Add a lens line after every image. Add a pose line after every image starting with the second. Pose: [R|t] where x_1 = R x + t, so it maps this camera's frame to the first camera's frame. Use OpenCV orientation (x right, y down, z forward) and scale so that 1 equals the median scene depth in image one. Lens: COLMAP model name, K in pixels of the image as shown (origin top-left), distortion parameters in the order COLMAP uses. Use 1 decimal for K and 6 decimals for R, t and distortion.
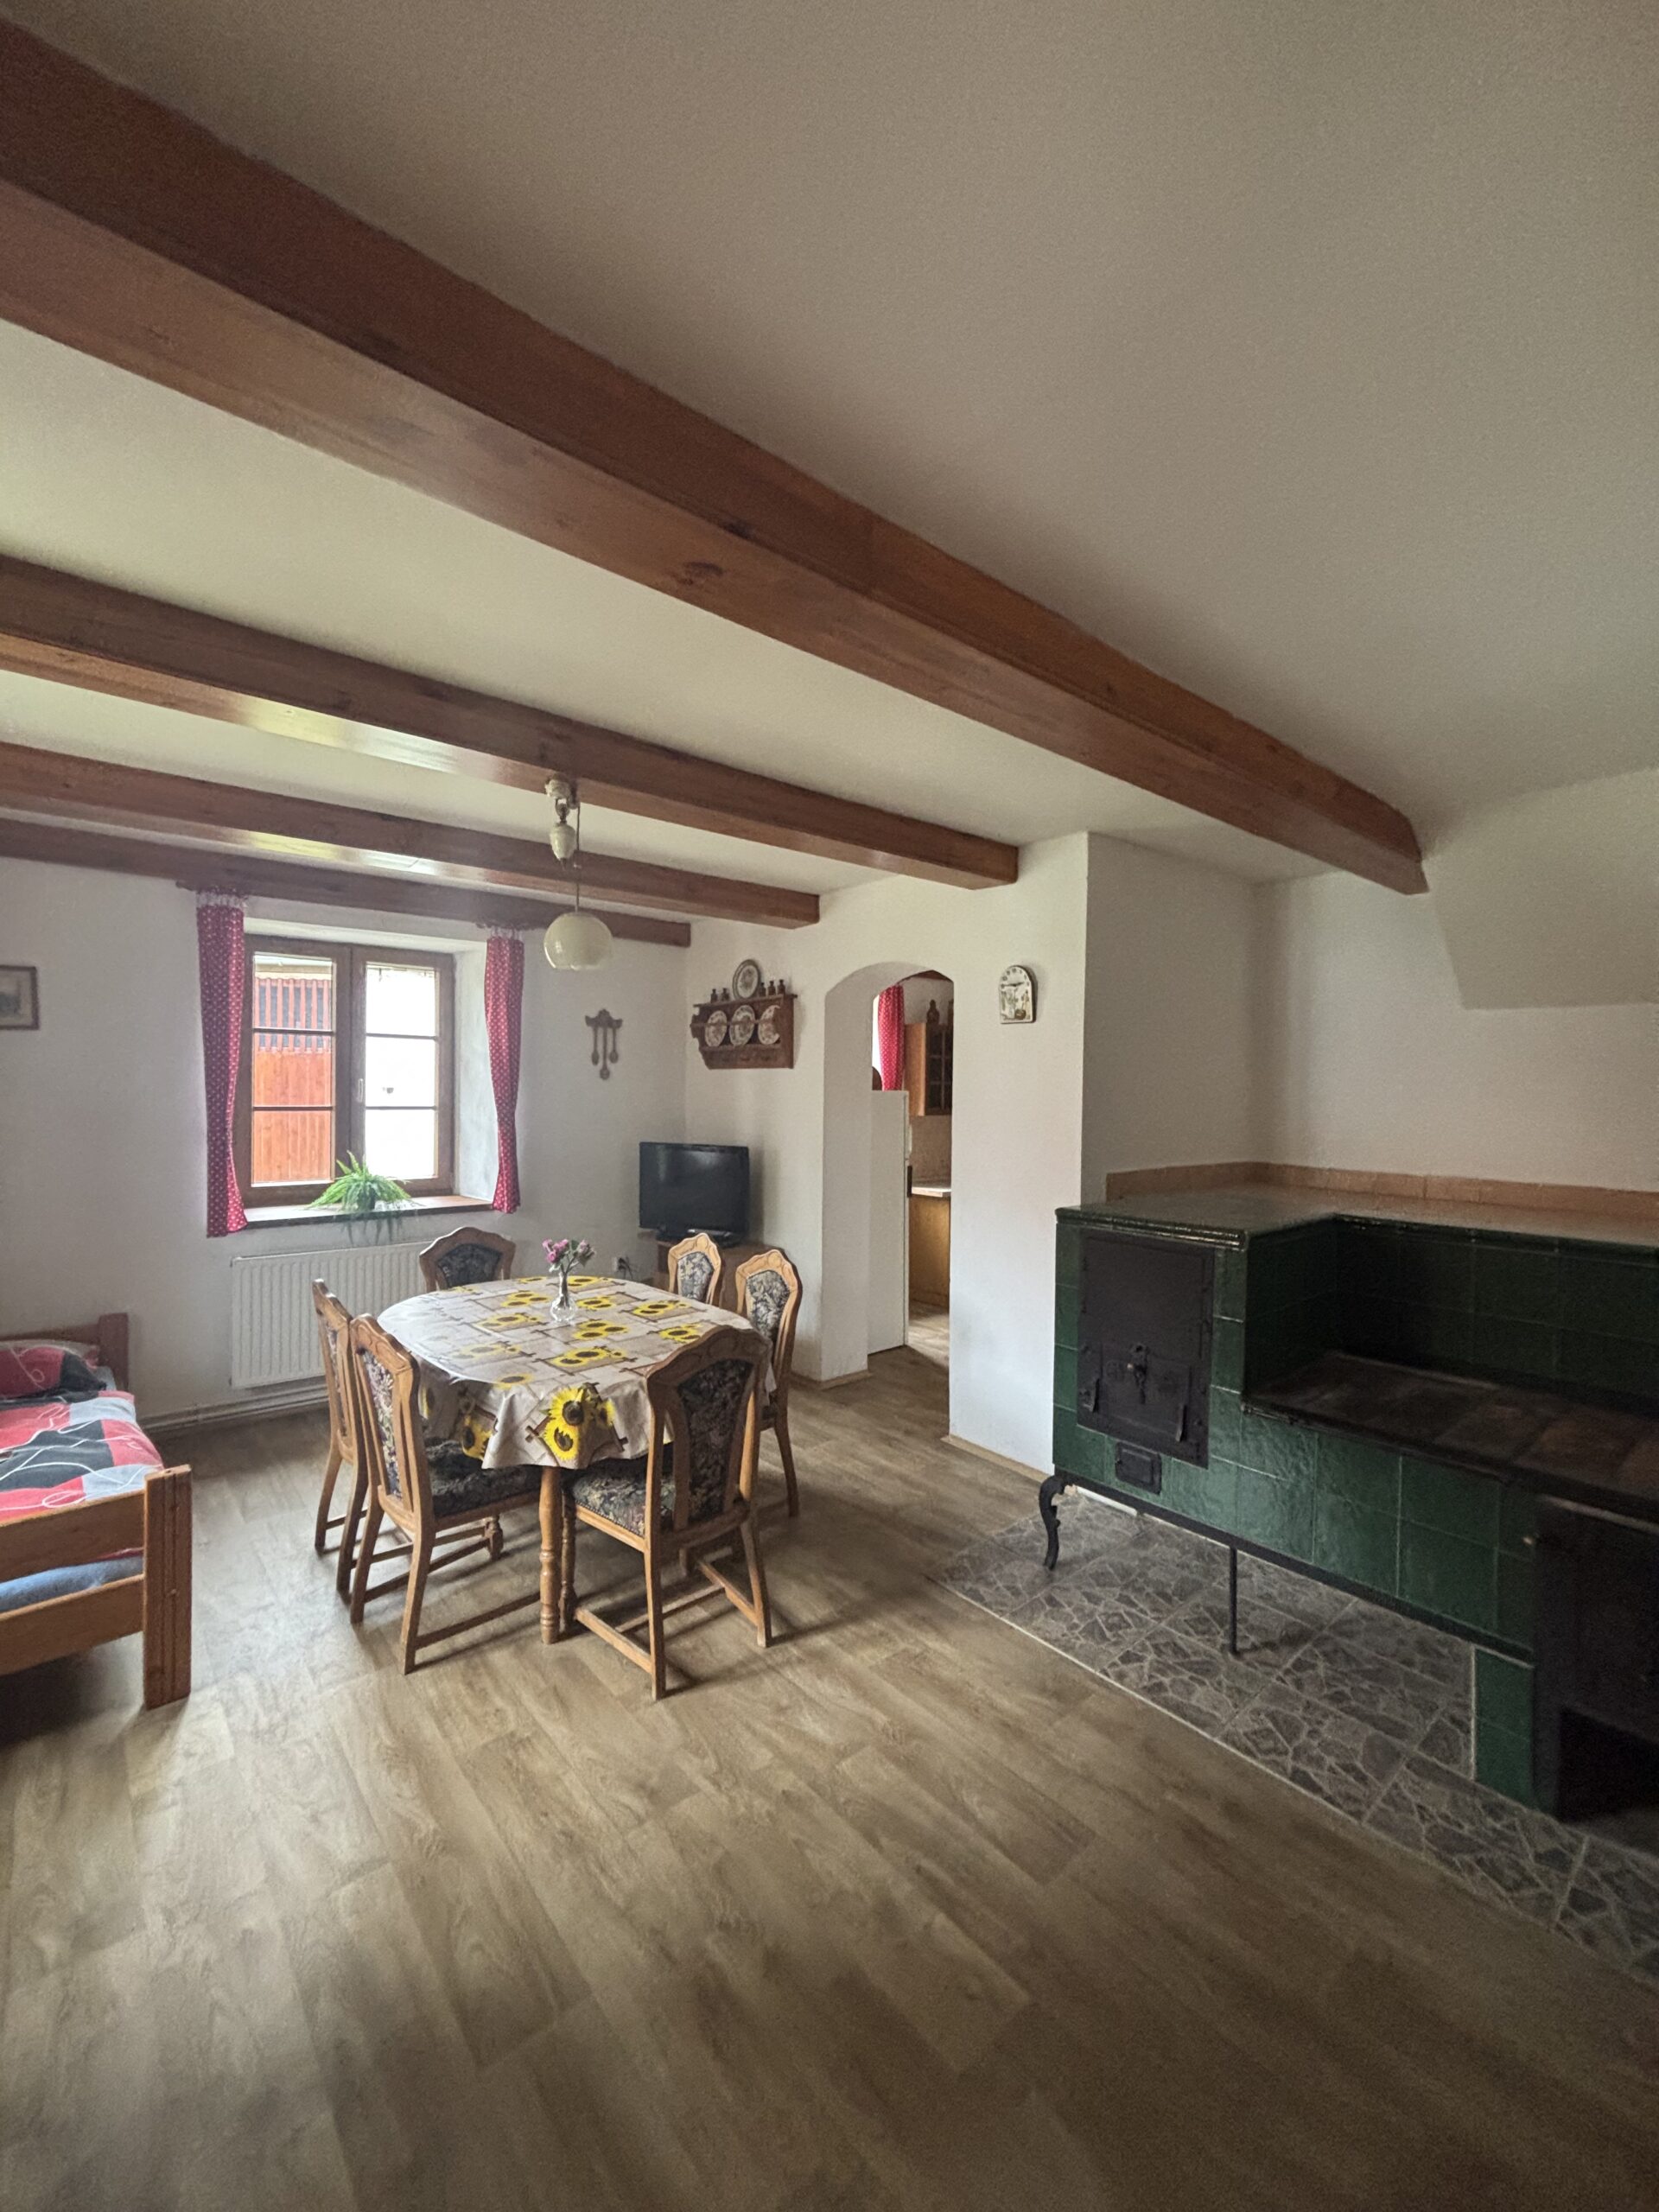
lens RADIAL K [[892.7, 0, 829.5], [0, 892.7, 1106.0], [0, 0, 1]] dist [0.004718, 0.000117]
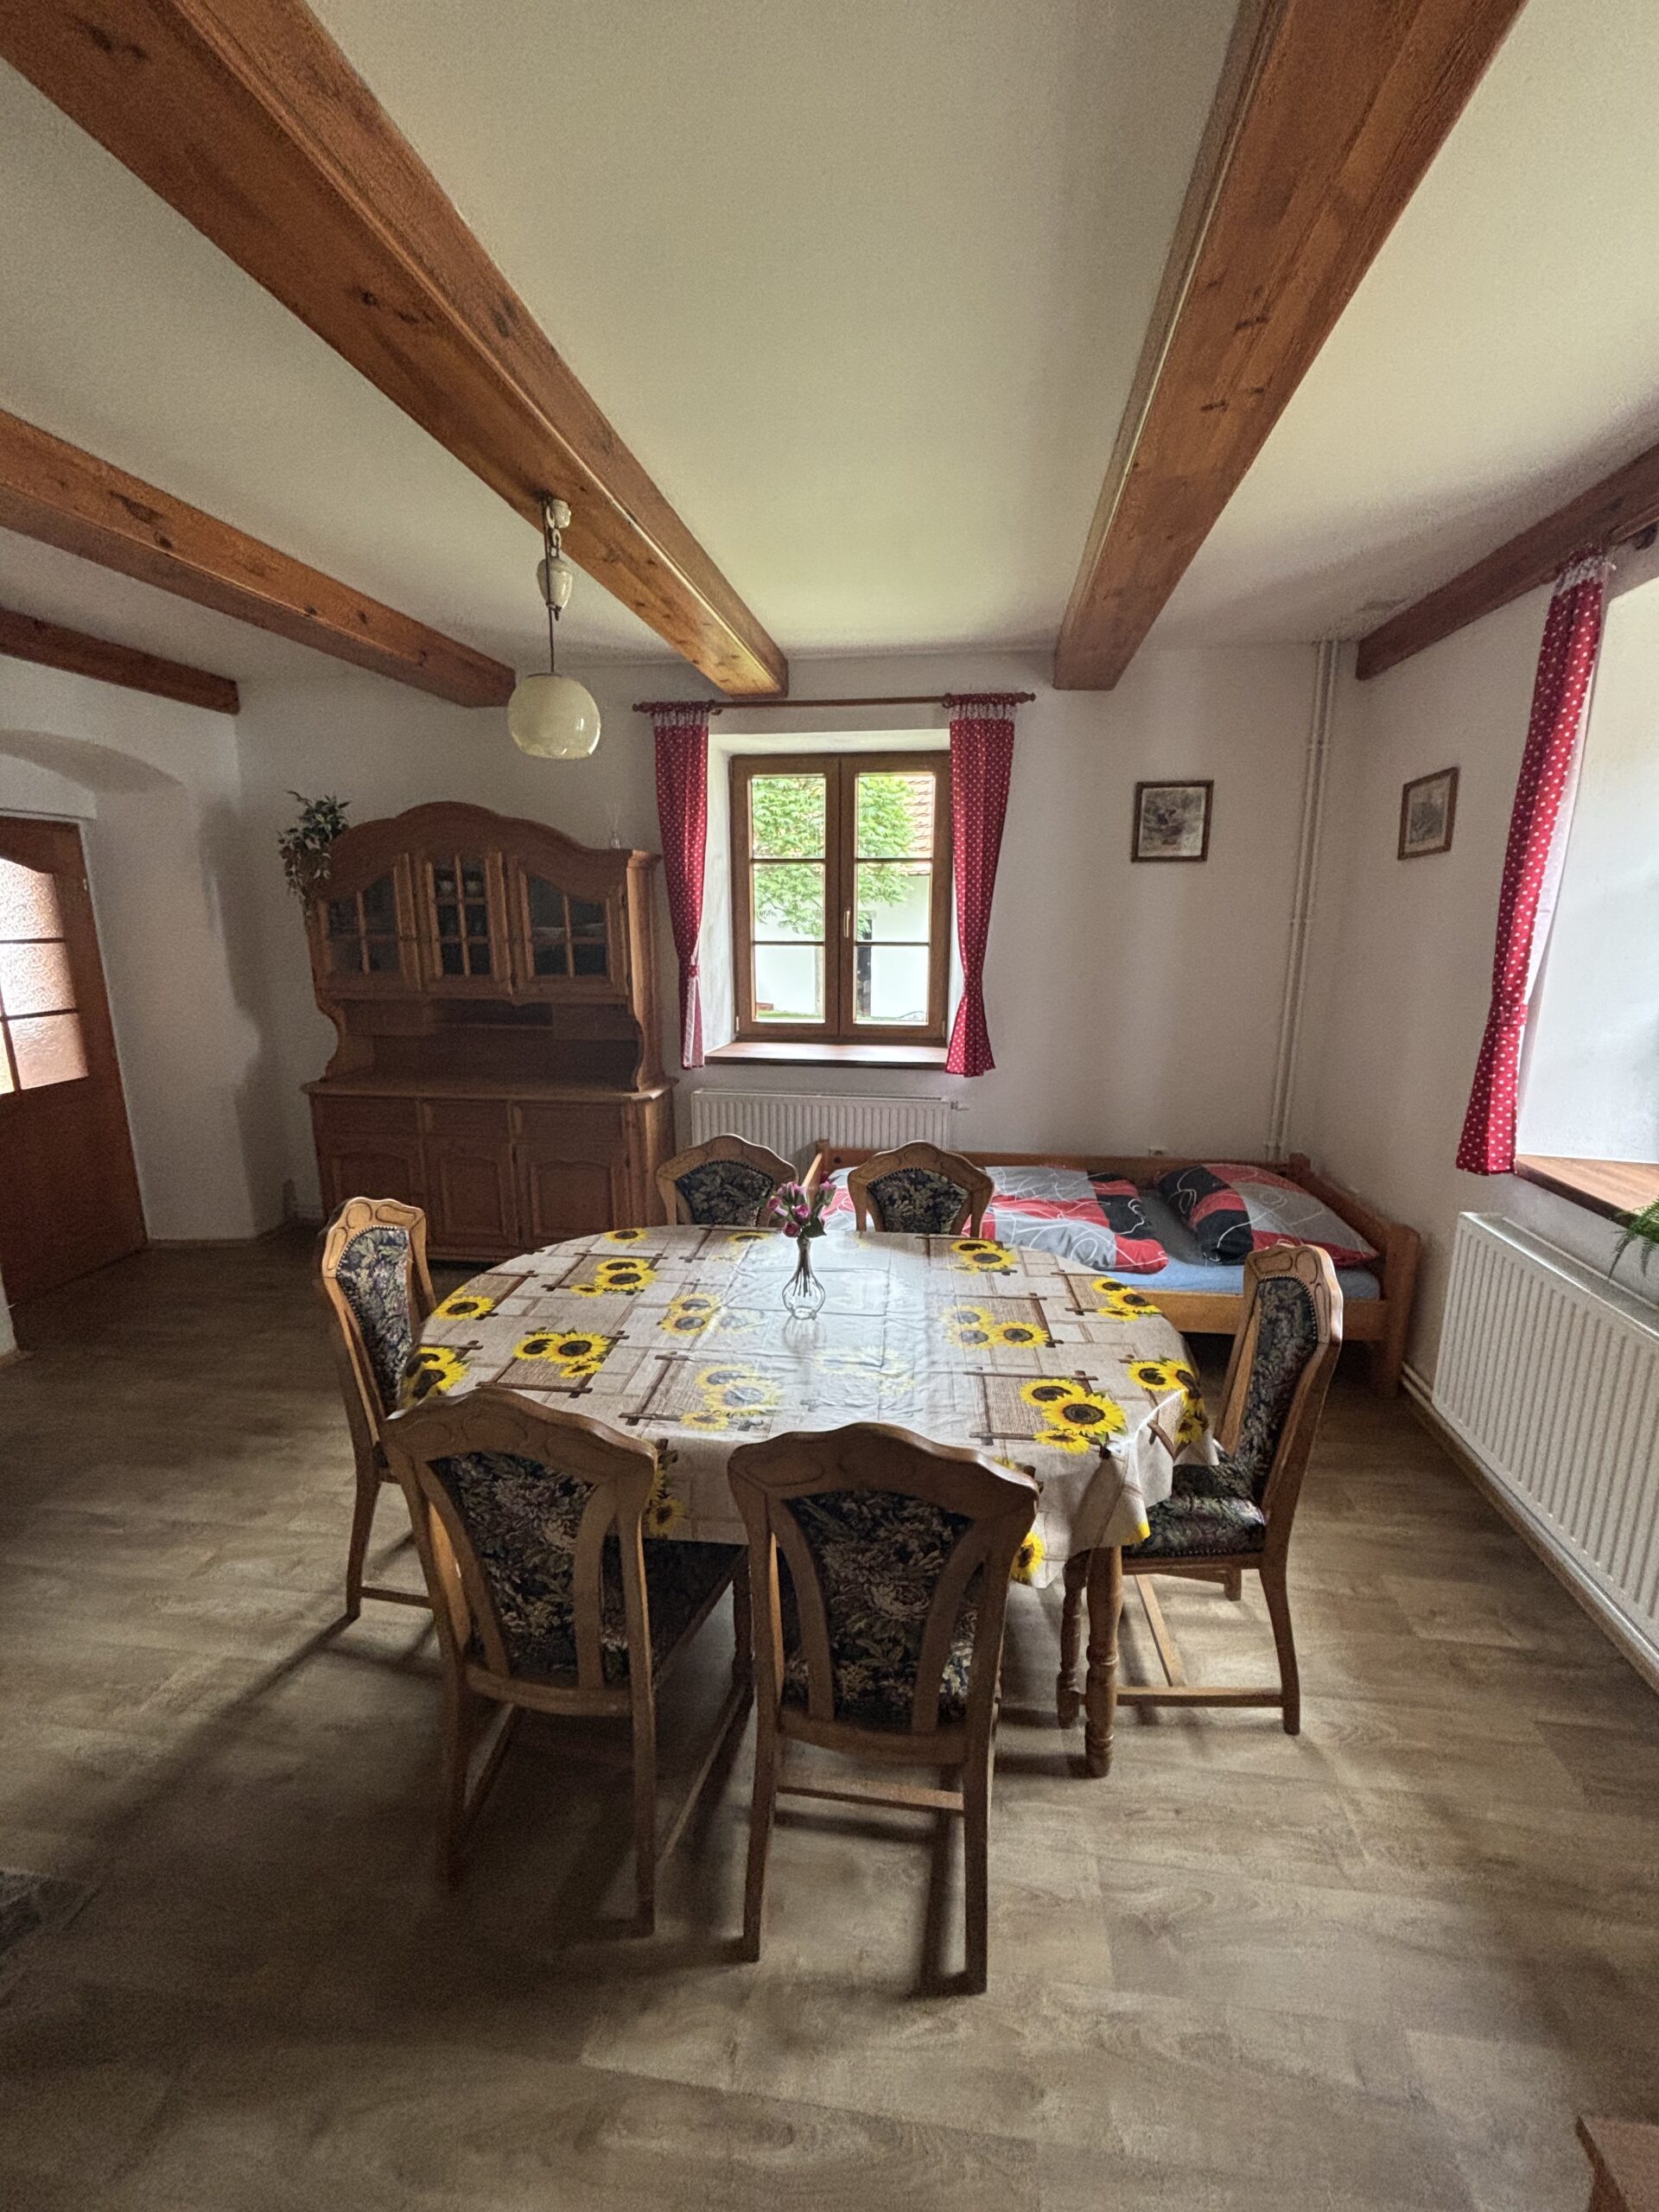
lens RADIAL K [[885.5, 0, 827.4], [0, 885.5, 1064.7], [0, 0, 1]] dist [0.002037, 0.000077]
pose [[-0.734278, 0.117352, -0.668629, 0.090182], [-0.028002, 0.978871, 0.202554, -0.061761], [0.678272, 0.167454, -0.715477, 1.722800]]
